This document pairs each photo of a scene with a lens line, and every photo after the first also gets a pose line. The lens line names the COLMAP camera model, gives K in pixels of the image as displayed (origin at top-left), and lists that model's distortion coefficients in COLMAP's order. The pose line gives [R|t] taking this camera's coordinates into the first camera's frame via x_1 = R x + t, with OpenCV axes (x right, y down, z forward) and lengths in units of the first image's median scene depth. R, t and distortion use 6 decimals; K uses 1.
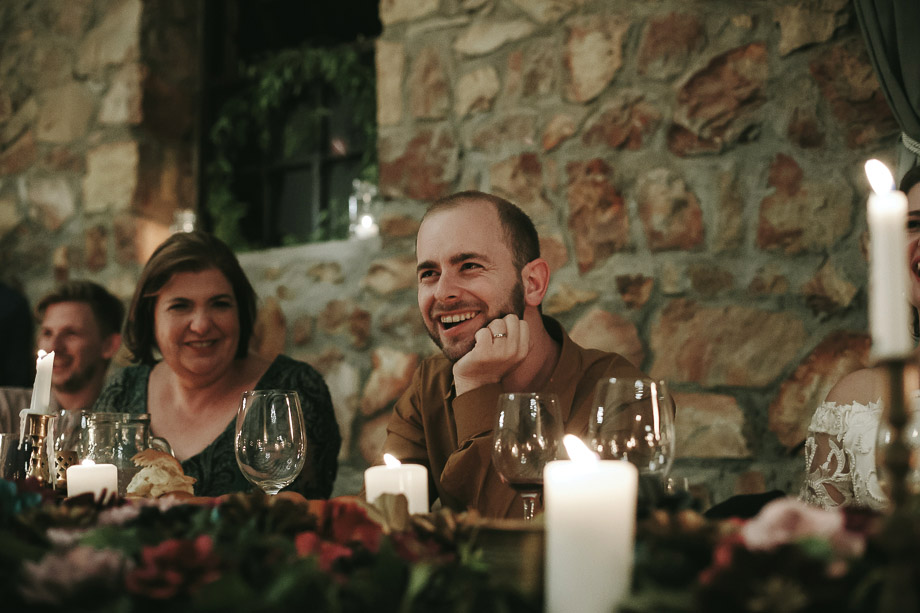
lens RADIAL K [[1380.5, 0, 459.5], [0, 1380.5, 307.3], [0, 0, 1]] dist [-0.134377, 0.000000]
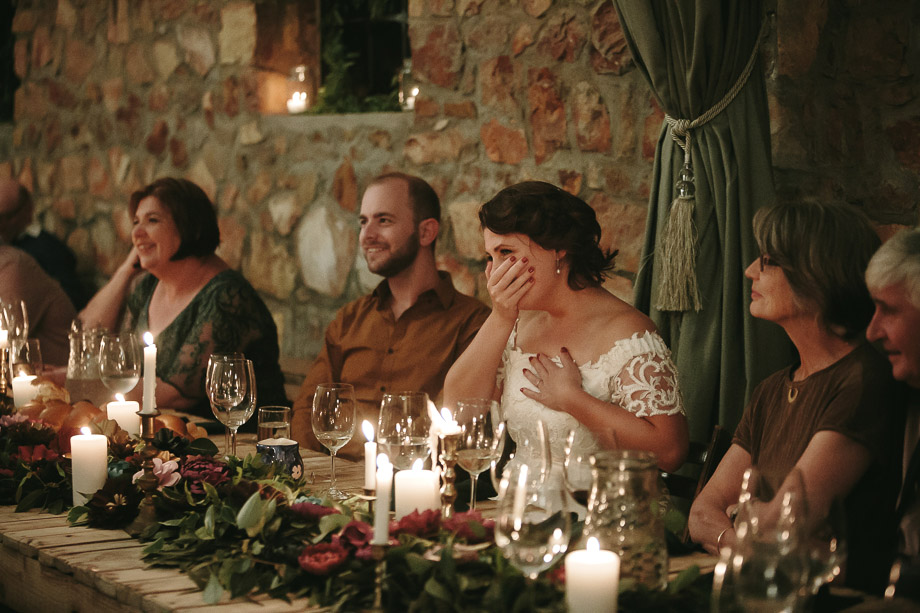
lens RADIAL K [[1878.0, 0, 460.2], [0, 1878.0, 306.7], [0, 0, 1]] dist [-0.370784, 0.000000]
pose [[0.951383, 0.020217, -0.307346, 0.517086], [0.040527, 0.980952, 0.189978, -0.210623], [0.305332, -0.193197, 0.932441, -0.527444]]
